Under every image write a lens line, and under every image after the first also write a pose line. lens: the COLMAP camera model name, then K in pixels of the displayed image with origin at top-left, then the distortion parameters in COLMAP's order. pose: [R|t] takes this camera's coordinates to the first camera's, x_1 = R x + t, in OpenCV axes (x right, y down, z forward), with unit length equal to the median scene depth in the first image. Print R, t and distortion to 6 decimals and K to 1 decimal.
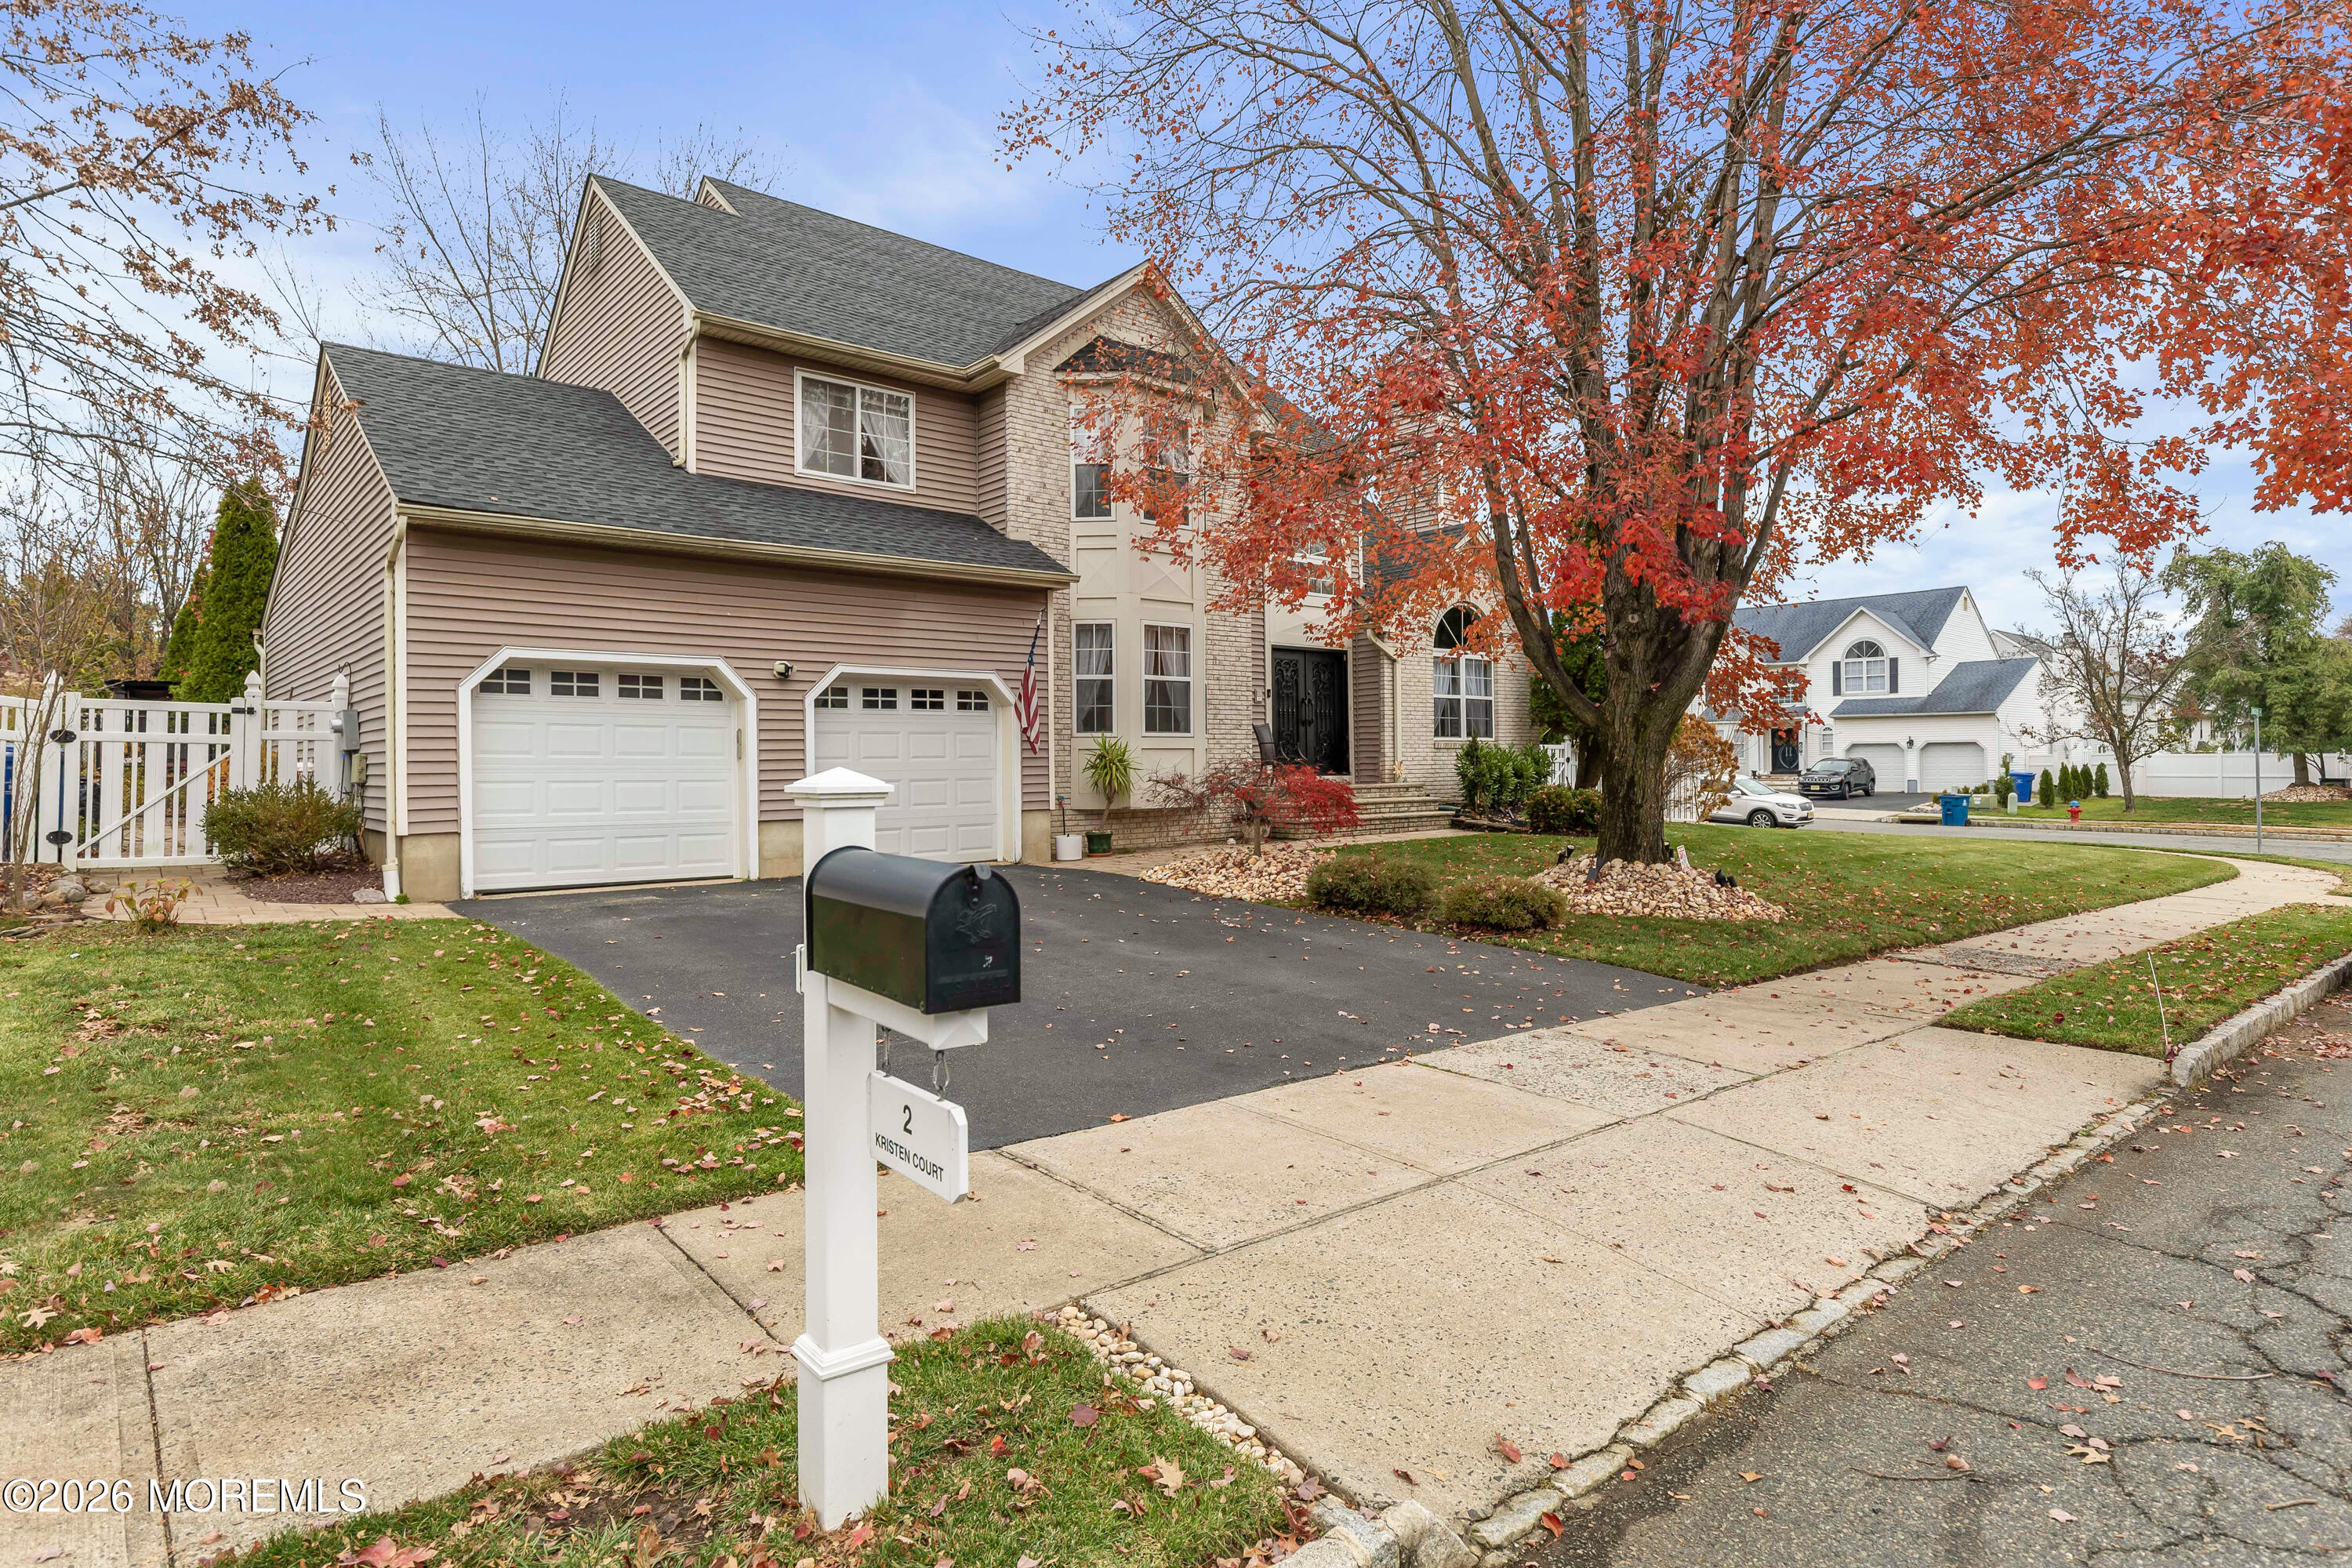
lens RADIAL K [[1384.2, 0, 1174.7], [0, 1384.2, 833.2], [0, 0, 1]] dist [-0.003027, -0.001022]
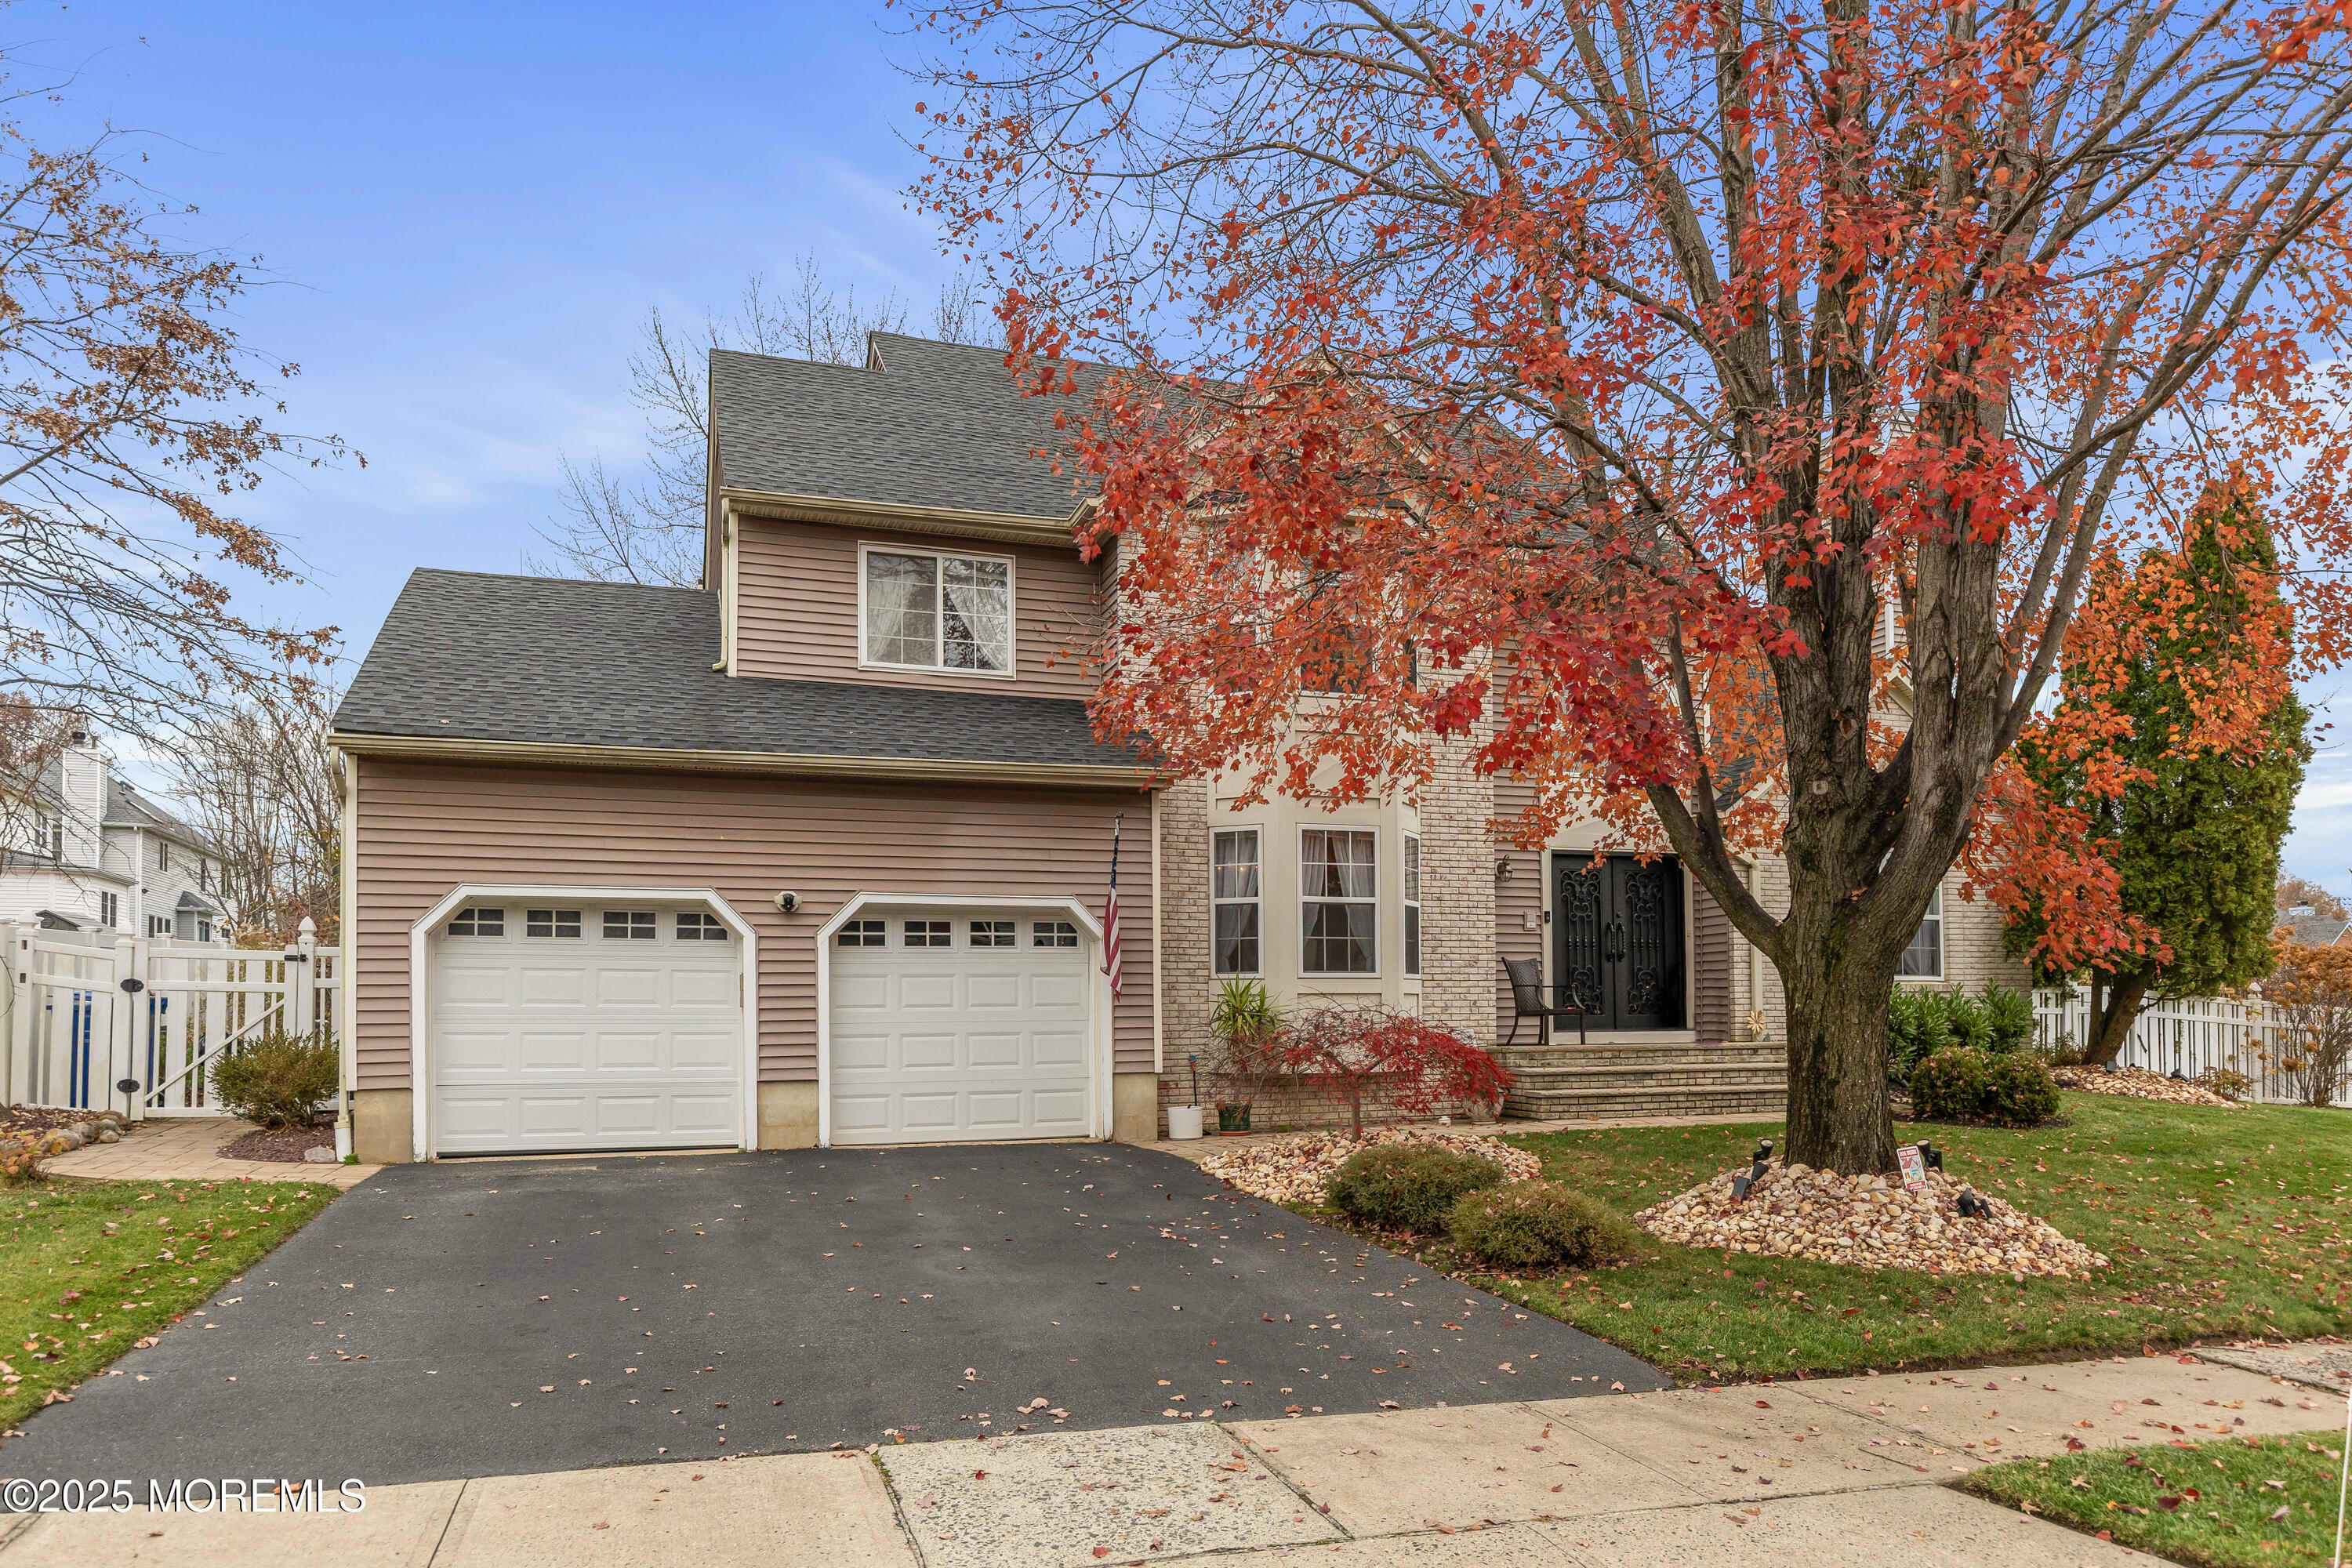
lens RADIAL K [[1697.9, 0, 1171.1], [0, 1697.9, 1053.8], [0, 0, 1]] dist [0.000115, 0.001521]
pose [[0.915275, 0.010797, -0.402684, 0.342657], [-0.021140, 0.999551, -0.021248, -0.008928], [0.402274, 0.027960, 0.915092, 0.154631]]
